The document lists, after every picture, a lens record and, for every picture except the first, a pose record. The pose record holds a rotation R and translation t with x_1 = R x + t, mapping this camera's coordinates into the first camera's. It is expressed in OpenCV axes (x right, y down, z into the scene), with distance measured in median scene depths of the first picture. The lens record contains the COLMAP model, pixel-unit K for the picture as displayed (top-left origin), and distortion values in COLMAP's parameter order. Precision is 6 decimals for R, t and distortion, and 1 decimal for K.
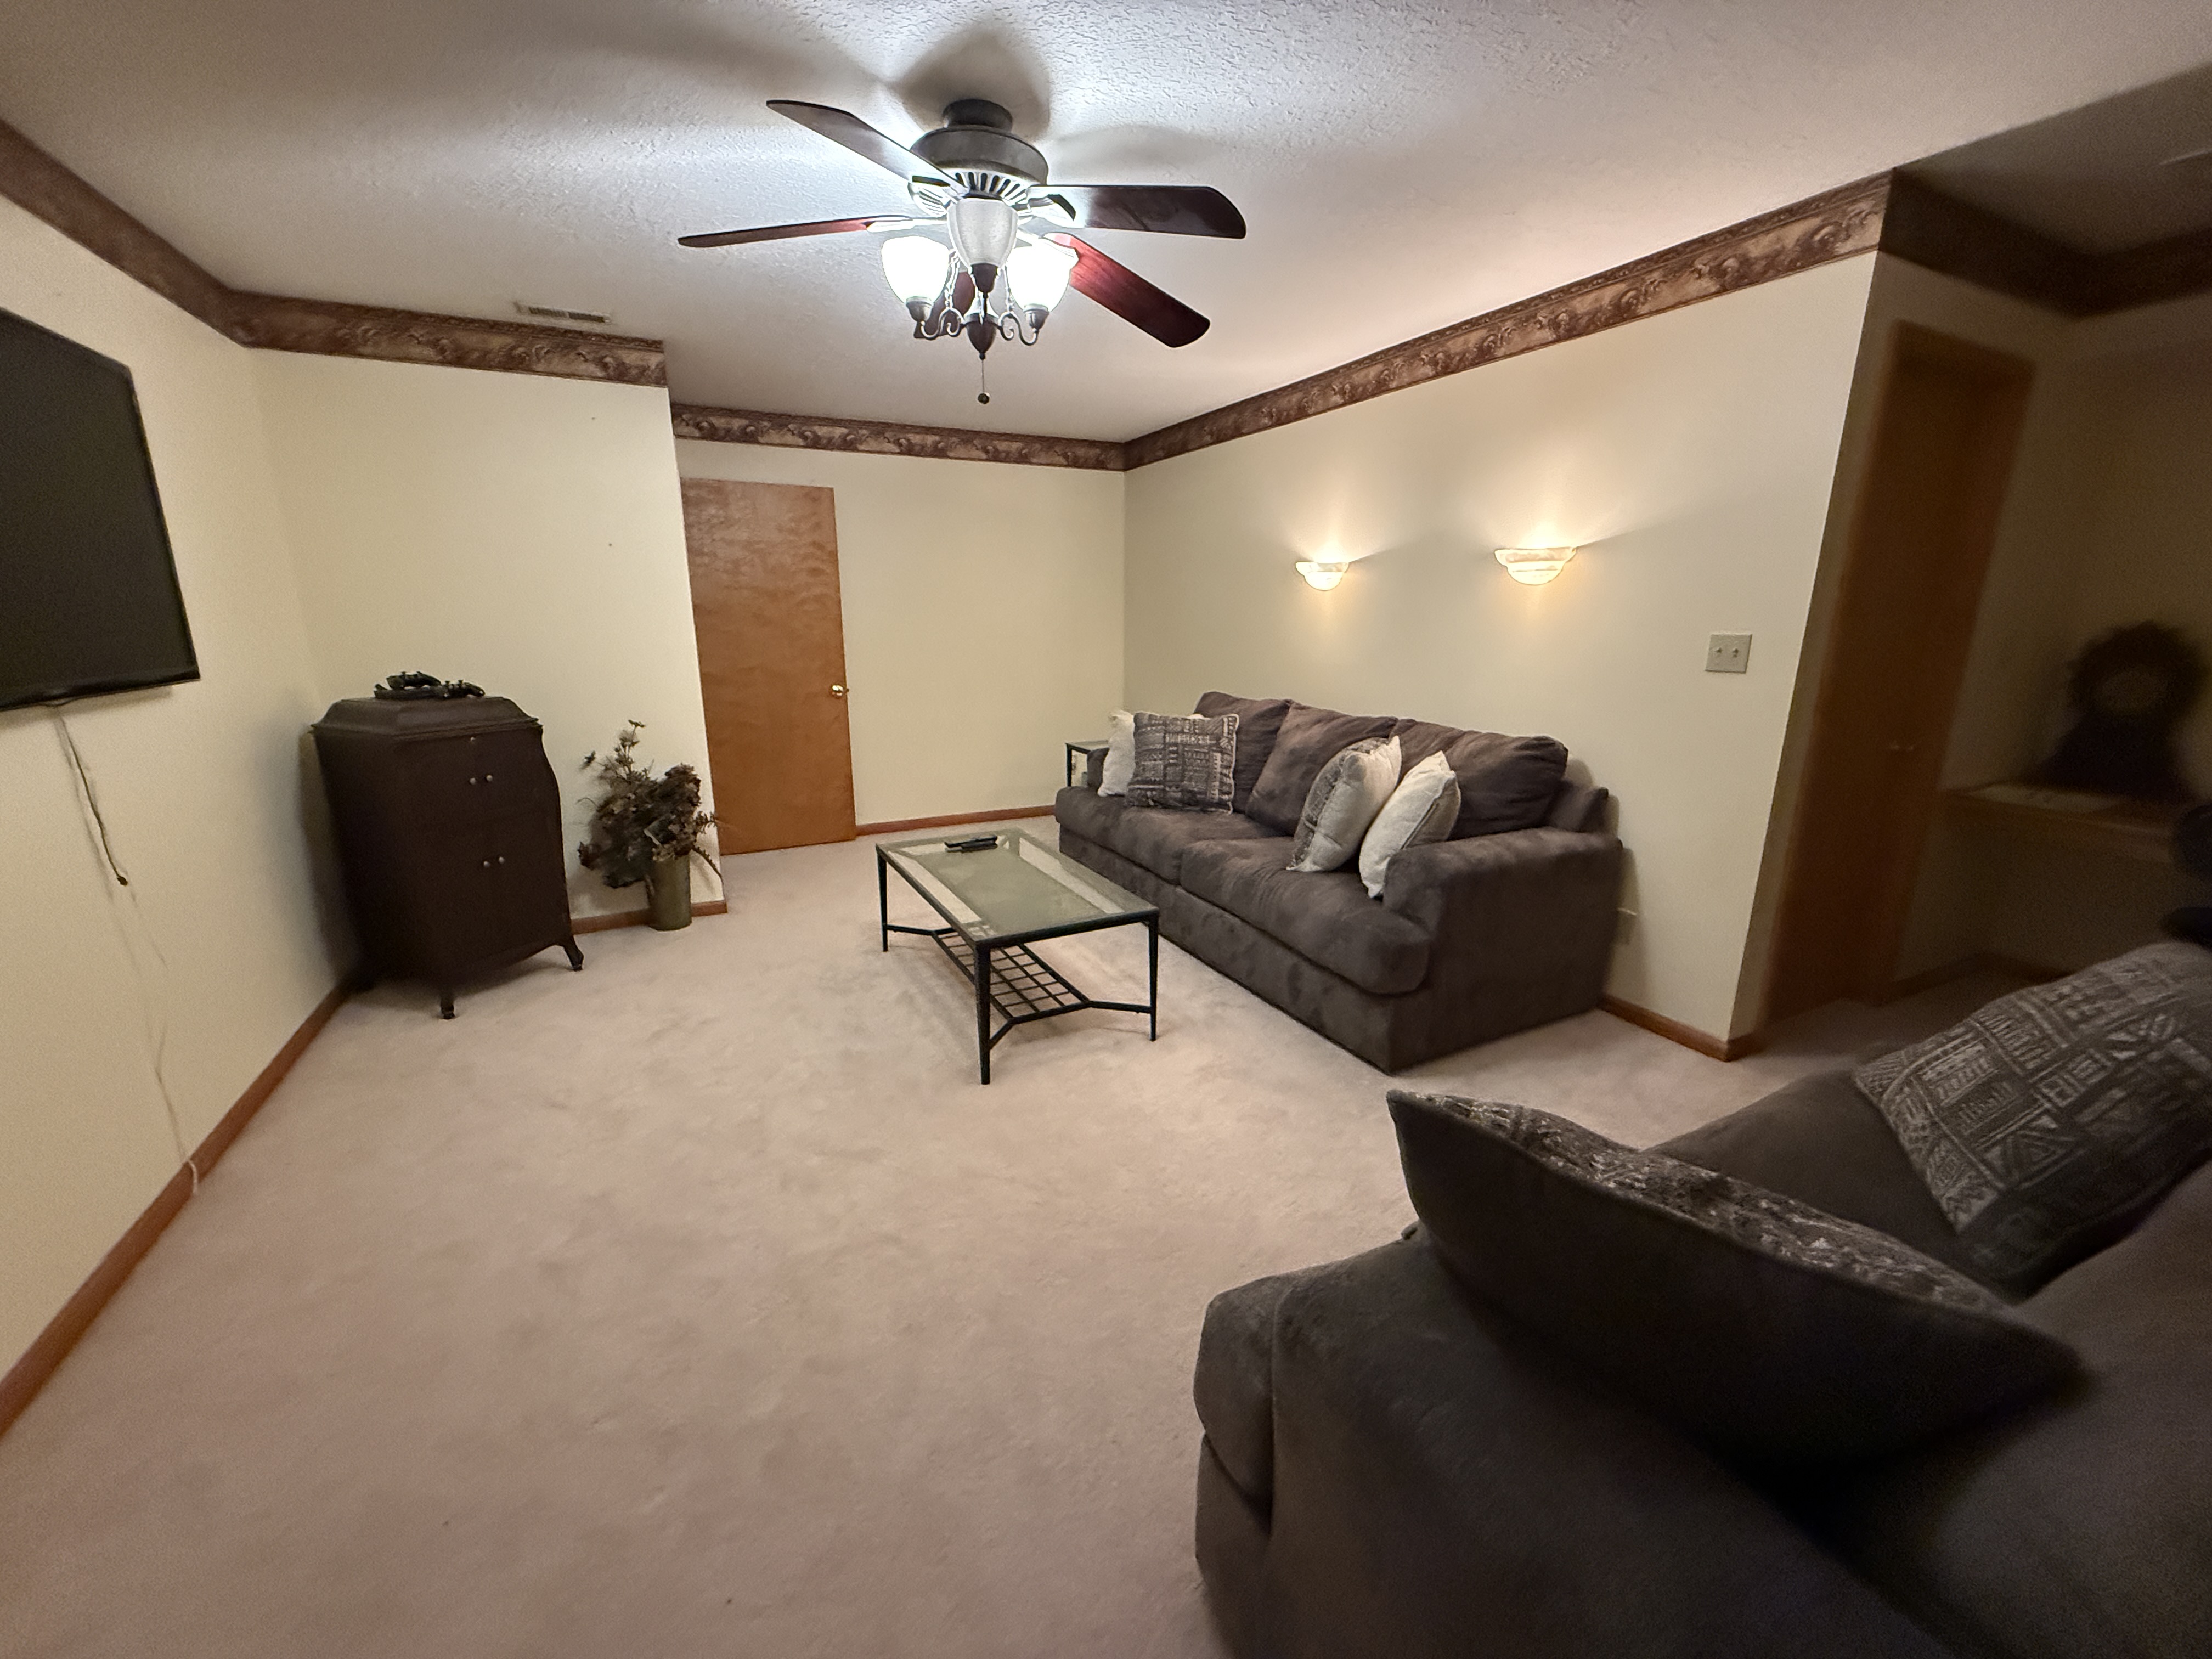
lens RADIAL K [[881.5, 0, 1104.4], [0, 881.5, 827.5], [0, 0, 1]] dist [0.000212, -0.000356]
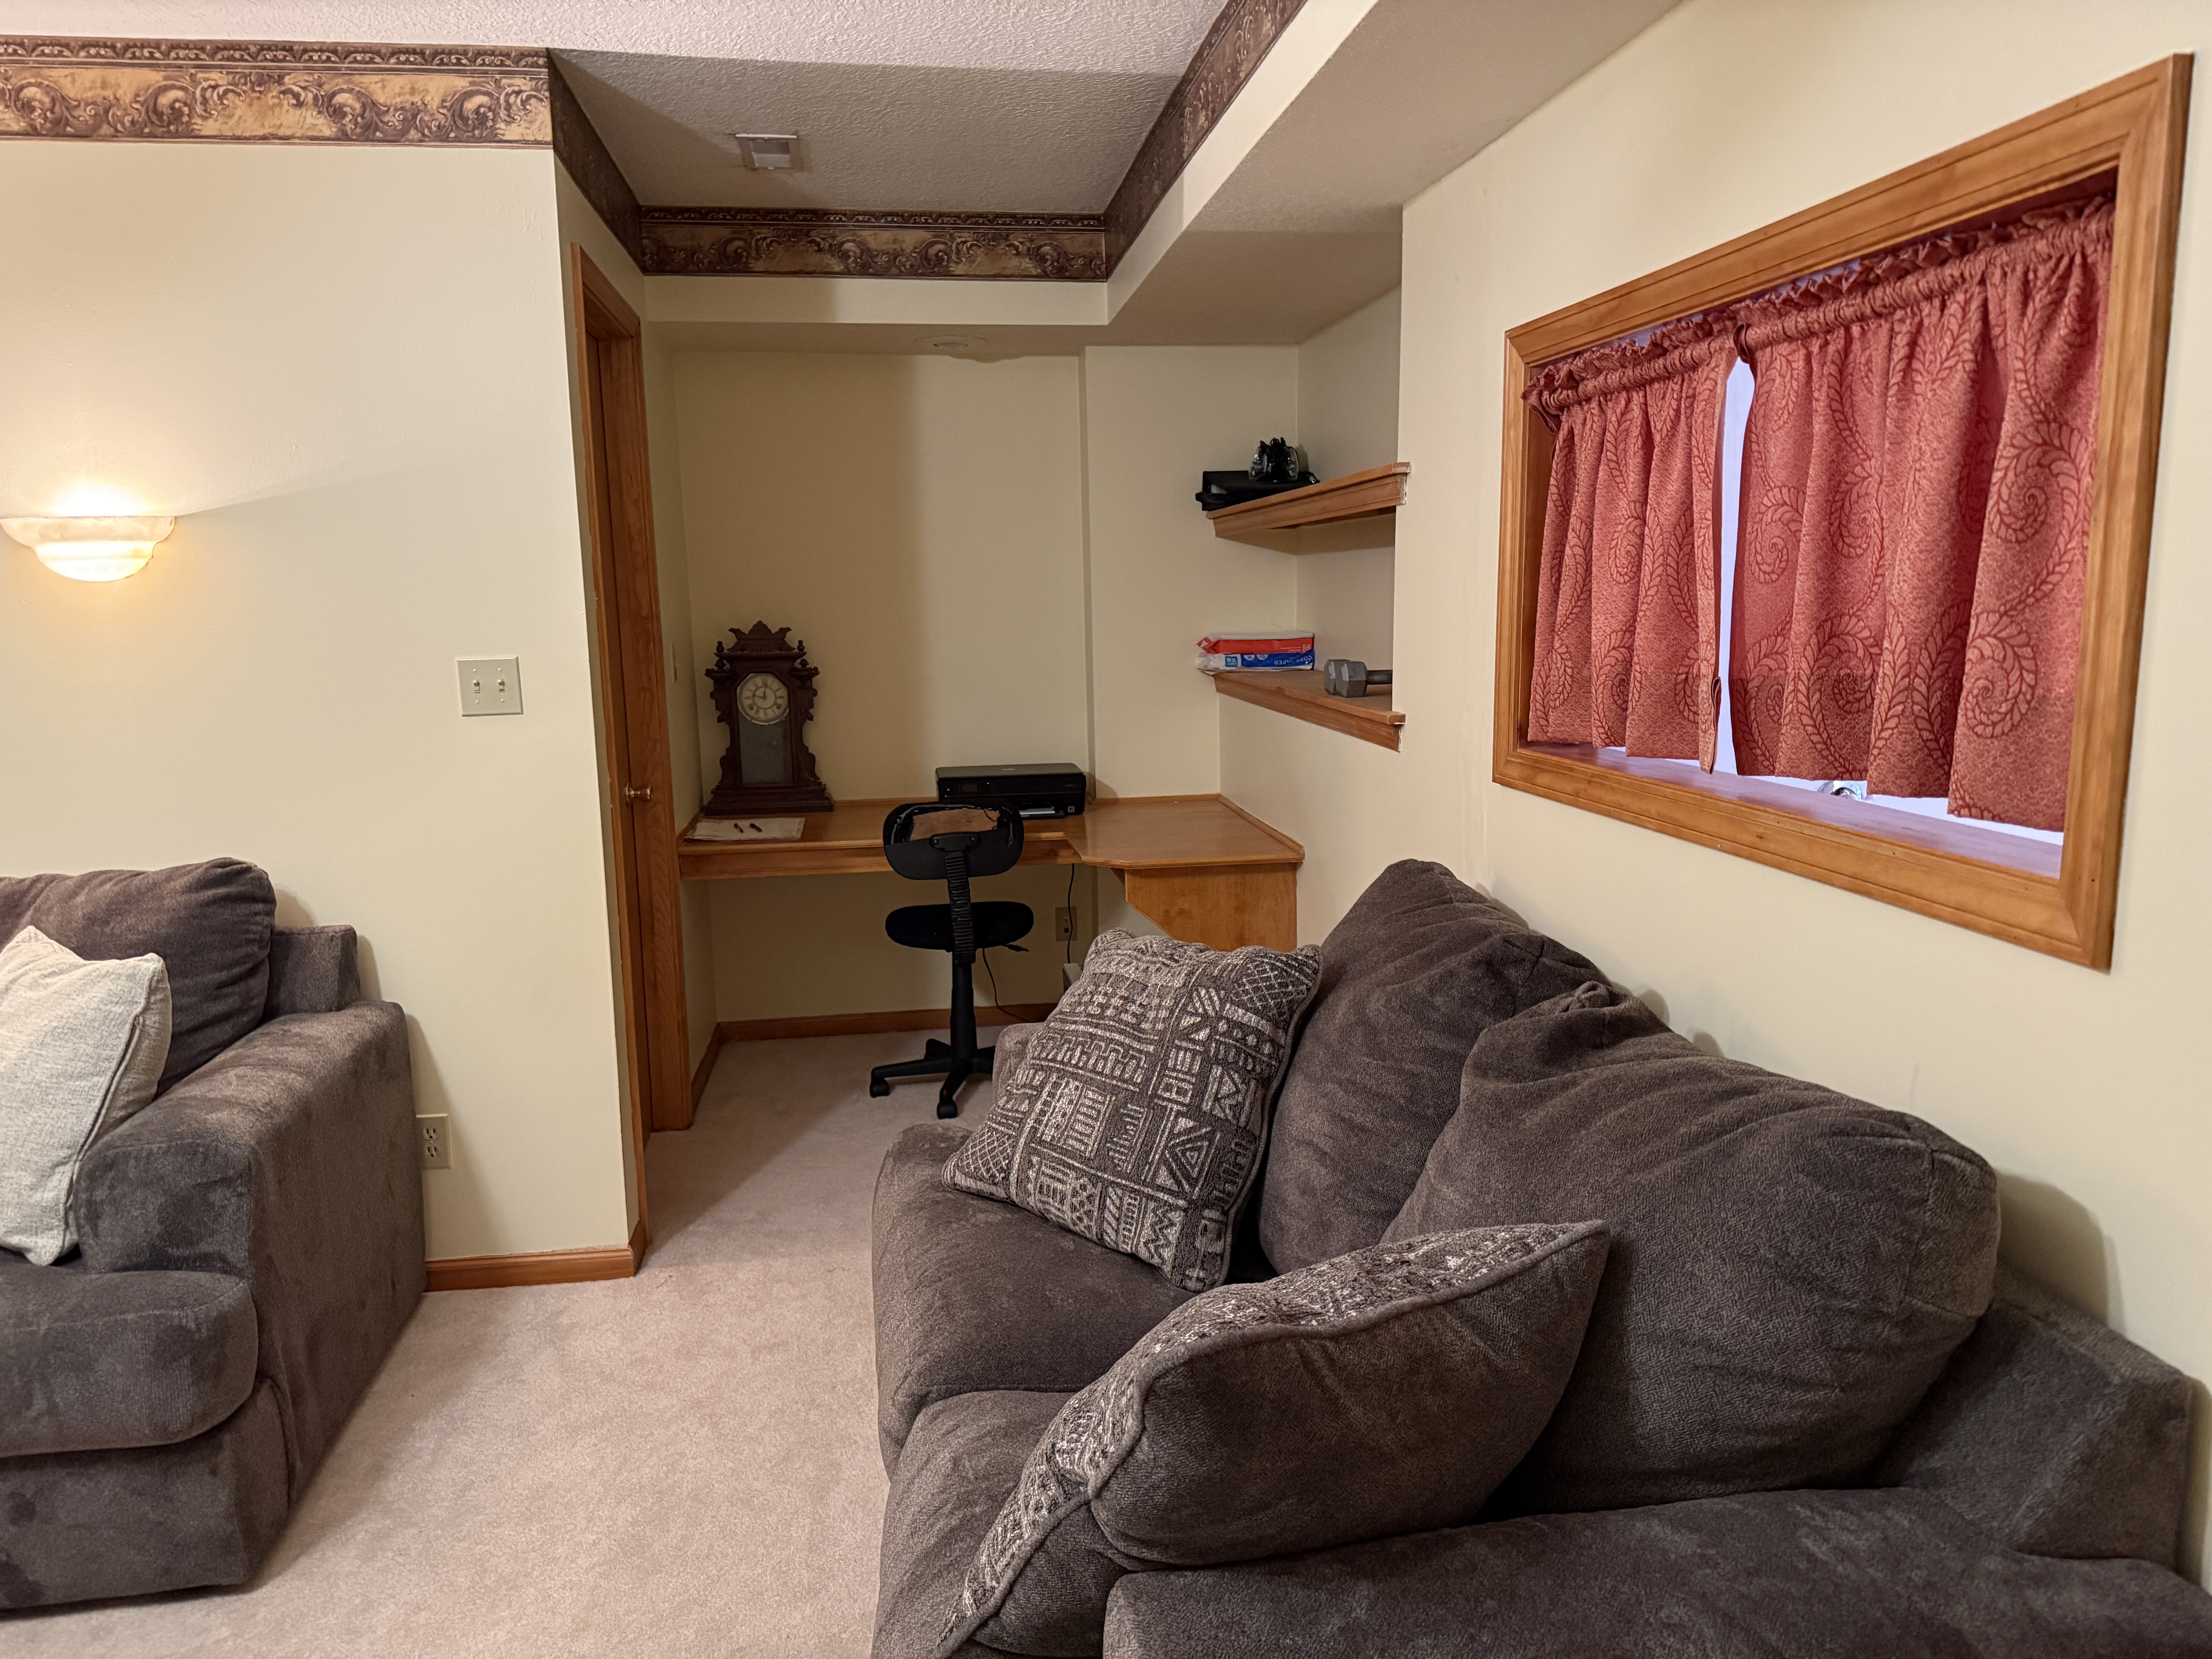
lens RADIAL K [[1567.6, 0, 1110.1], [0, 1567.6, 829.9], [0, 0, 1]] dist [0.019094, -0.015119]
pose [[0.315112, -0.155086, 0.936298, -0.278278], [0.248879, 0.965535, 0.076168, -0.069797], [-0.915841, 0.209023, 0.342849, 0.198586]]
